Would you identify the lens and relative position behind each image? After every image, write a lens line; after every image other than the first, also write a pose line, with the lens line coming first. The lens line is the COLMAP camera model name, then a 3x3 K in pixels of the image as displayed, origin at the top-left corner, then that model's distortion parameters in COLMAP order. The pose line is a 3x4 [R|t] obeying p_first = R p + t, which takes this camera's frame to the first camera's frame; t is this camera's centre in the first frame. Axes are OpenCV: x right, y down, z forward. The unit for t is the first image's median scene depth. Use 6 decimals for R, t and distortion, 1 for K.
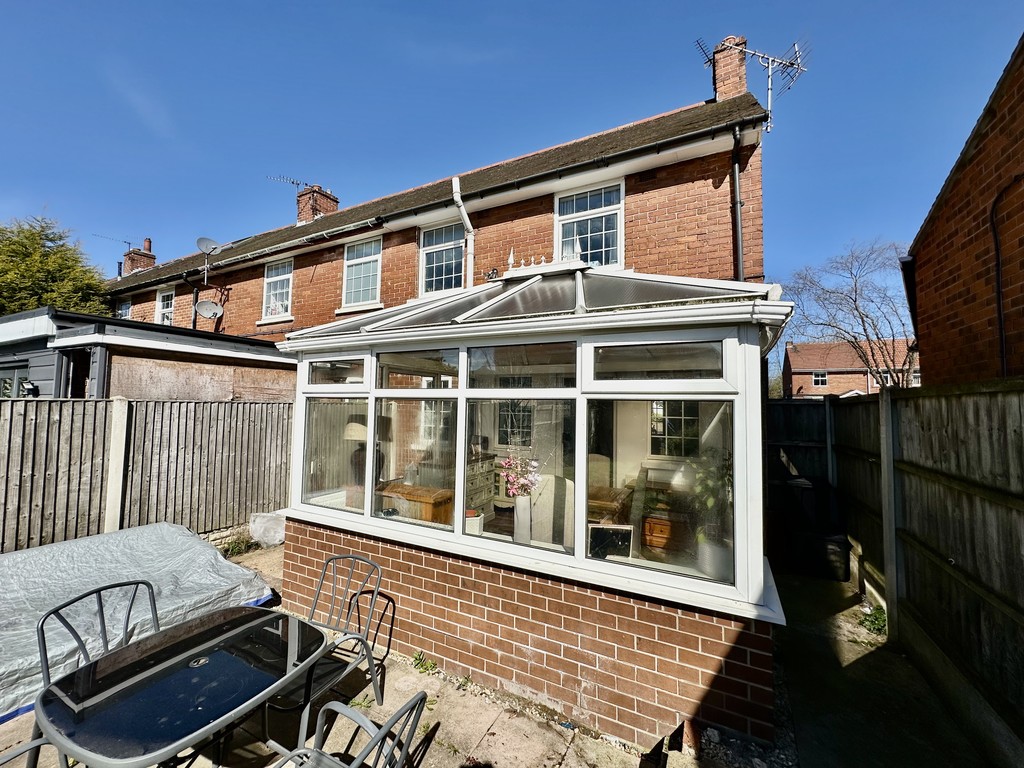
lens RADIAL K [[408.2, 0, 510.2], [0, 408.2, 381.3], [0, 0, 1]] dist [-0.000955, -0.000413]
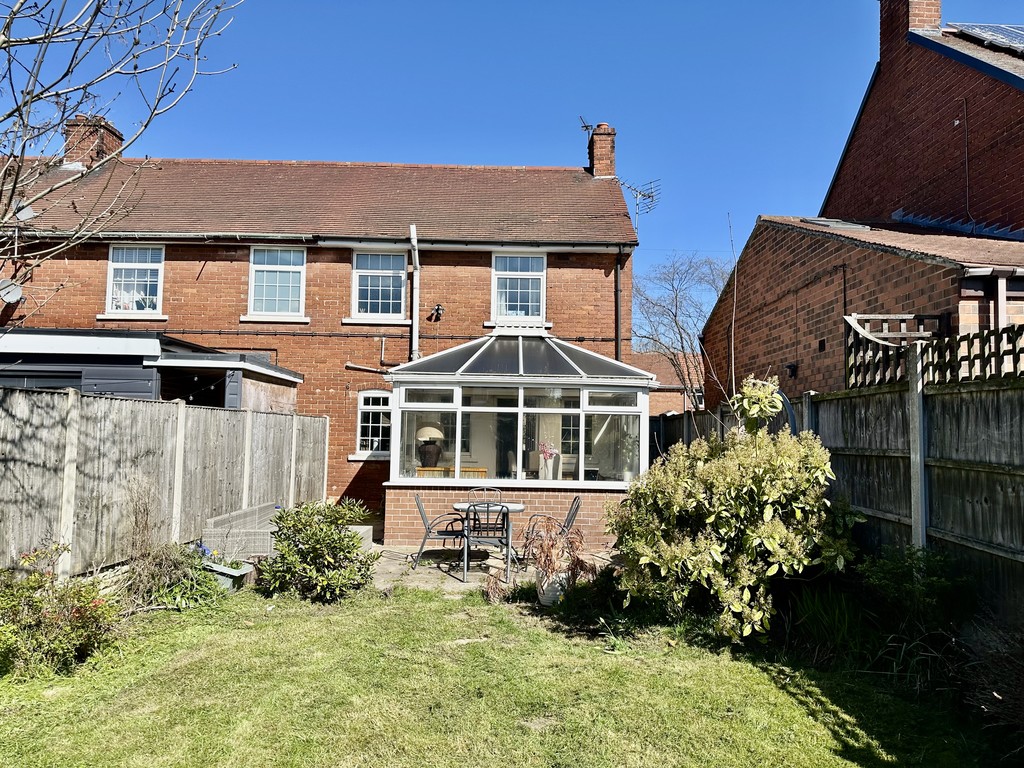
lens RADIAL K [[712.2, 0, 509.0], [0, 712.2, 388.0], [0, 0, 1]] dist [0.119130, -0.171541]
pose [[0.887403, 0.030347, 0.459994, -0.776041], [-0.030218, 0.999514, -0.007644, -0.021971], [-0.460002, -0.007117, 0.887889, -0.905233]]
